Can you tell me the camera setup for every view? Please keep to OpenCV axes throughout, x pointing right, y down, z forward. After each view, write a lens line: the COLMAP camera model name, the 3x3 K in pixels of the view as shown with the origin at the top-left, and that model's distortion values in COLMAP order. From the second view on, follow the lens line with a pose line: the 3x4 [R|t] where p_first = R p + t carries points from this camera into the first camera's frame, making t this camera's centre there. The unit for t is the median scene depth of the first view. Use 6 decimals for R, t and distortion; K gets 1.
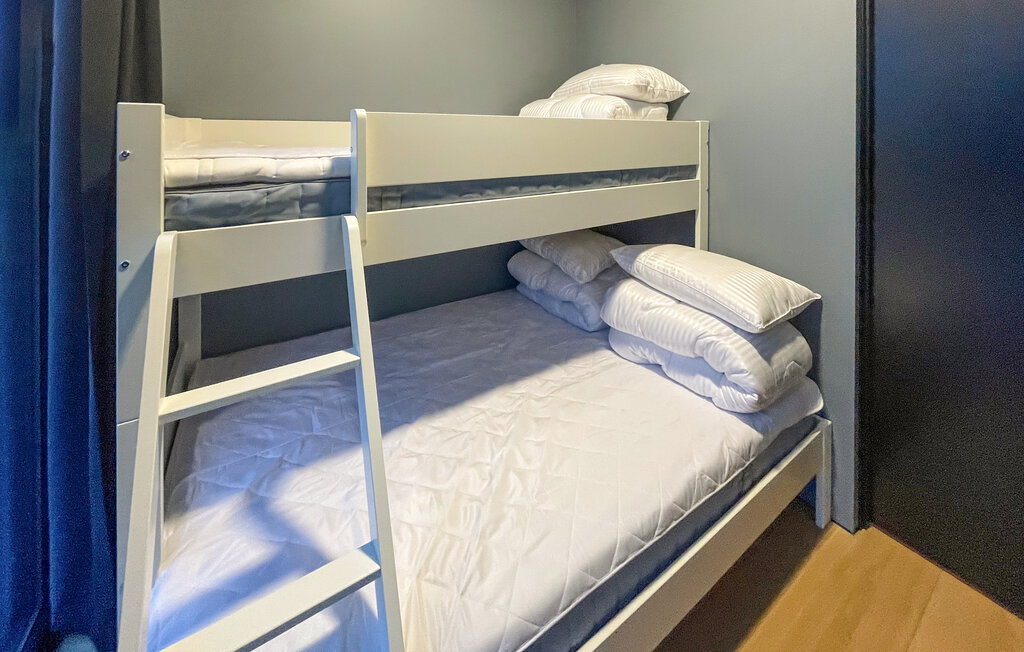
lens RADIAL K [[425.1, 0, 512.1], [0, 425.1, 138.1], [0, 0, 1]] dist [-0.000604, -0.000109]
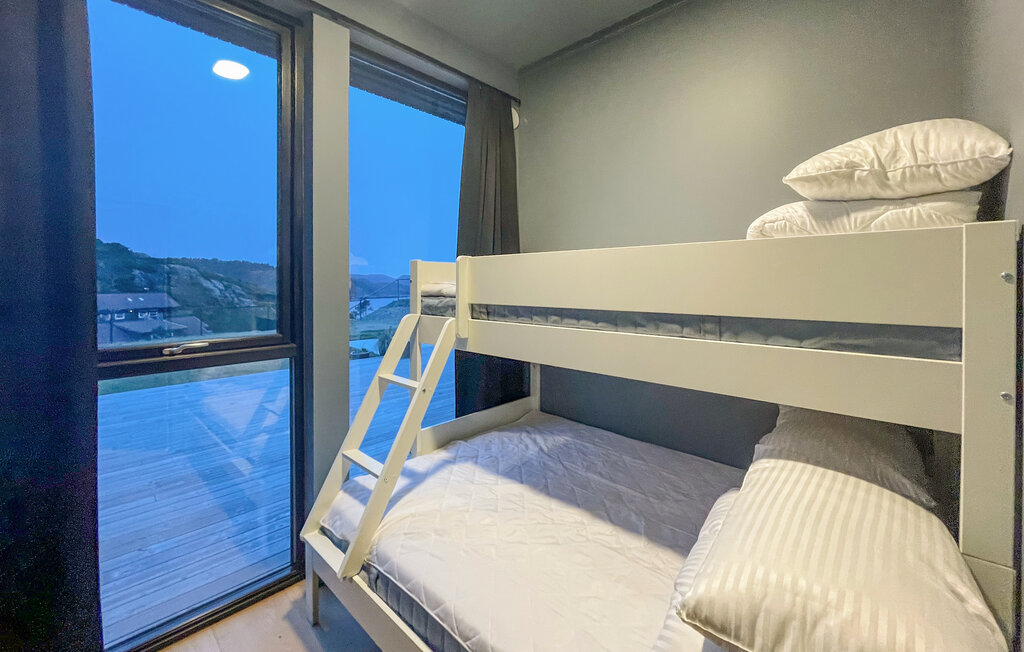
lens RADIAL K [[426.4, 0, 510.0], [0, 426.4, 282.9], [0, 0, 1]] dist [0.000043, -0.000009]
pose [[0.213874, 0.008272, -0.976826, 1.042061], [-0.001125, 0.999966, 0.008221, 0.019517], [0.976861, -0.000659, 0.213876, 0.654825]]
